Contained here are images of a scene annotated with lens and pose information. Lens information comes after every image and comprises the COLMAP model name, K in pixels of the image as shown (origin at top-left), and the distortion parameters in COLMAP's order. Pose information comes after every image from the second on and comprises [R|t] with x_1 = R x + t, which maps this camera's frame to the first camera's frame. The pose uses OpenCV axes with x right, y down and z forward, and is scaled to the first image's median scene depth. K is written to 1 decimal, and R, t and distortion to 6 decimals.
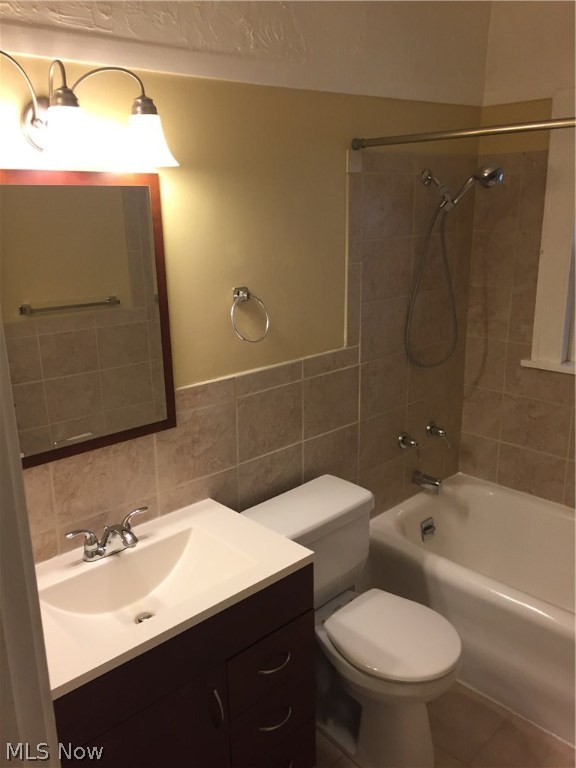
lens RADIAL K [[654.8, 0, 290.8], [0, 654.8, 384.9], [0, 0, 1]] dist [0.084578, -0.105915]
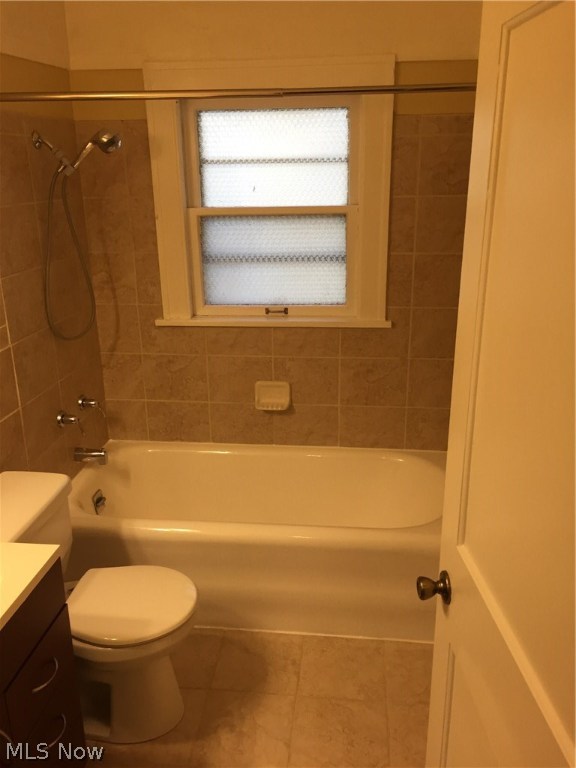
lens RADIAL K [[654.8, 0, 290.8], [0, 654.8, 384.9], [0, 0, 1]] dist [0.084578, -0.105915]
pose [[0.762393, -0.194018, 0.617344, -0.160877], [0.170275, 0.980524, 0.097875, -0.001889], [-0.624310, 0.030499, 0.780581, 0.039704]]
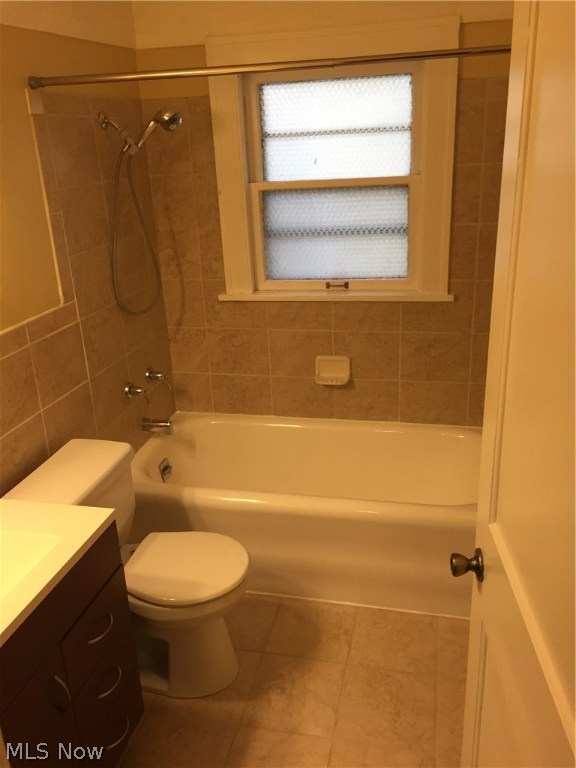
lens RADIAL K [[654.8, 0, 290.8], [0, 654.8, 384.9], [0, 0, 1]] dist [0.084578, -0.105915]
pose [[0.834769, -0.208274, 0.509689, -0.135312], [0.174060, 0.978046, 0.114583, 0.003737], [-0.522363, -0.006934, 0.852695, 0.013982]]
